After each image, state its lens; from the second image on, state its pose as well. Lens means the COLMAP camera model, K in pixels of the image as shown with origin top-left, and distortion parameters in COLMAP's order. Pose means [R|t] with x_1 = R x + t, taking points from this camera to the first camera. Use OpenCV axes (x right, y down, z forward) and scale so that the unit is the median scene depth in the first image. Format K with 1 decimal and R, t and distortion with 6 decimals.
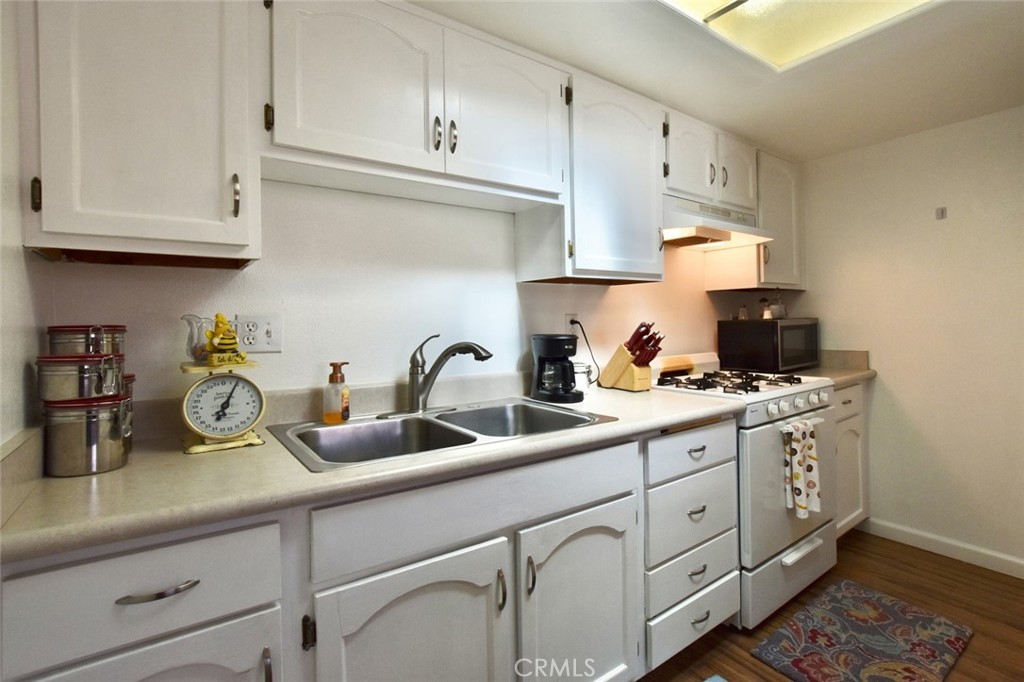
lens RADIAL K [[469.1, 0, 515.7], [0, 469.1, 315.1], [0, 0, 1]] dist [0.030681, 0.000169]
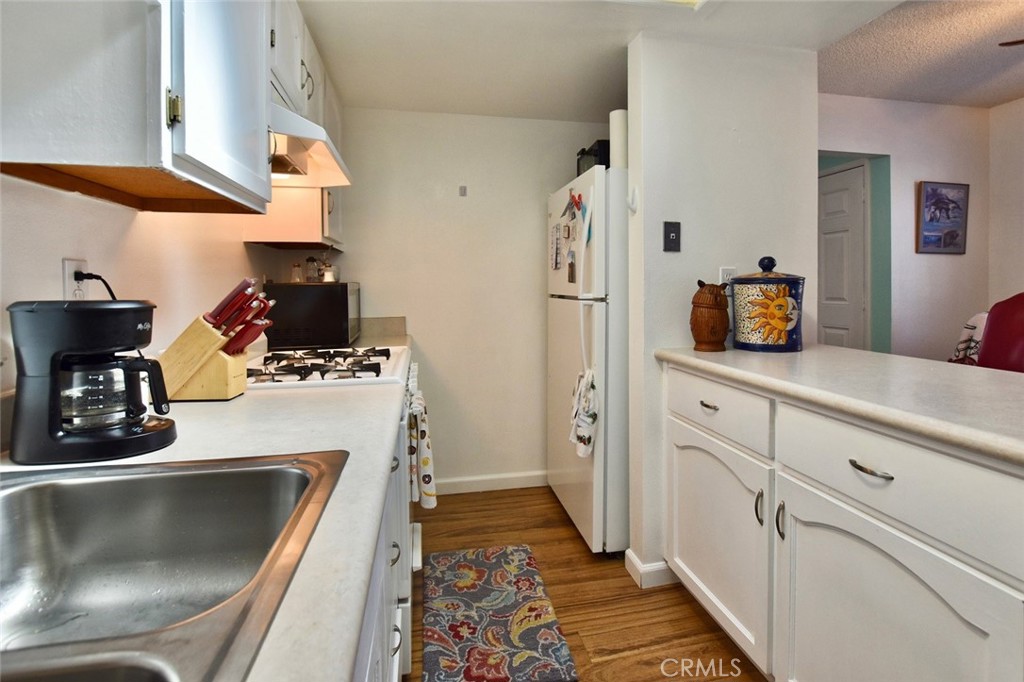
lens RADIAL K [[506.0, 0, 512.7], [0, 506.0, 287.9], [0, 0, 1]] dist [-0.022633, -0.000181]
pose [[0.418242, 0.013154, 0.908240, -0.174095], [-0.009371, 0.999904, -0.010166, 0.032891], [-0.908287, -0.004259, 0.418326, 0.477443]]
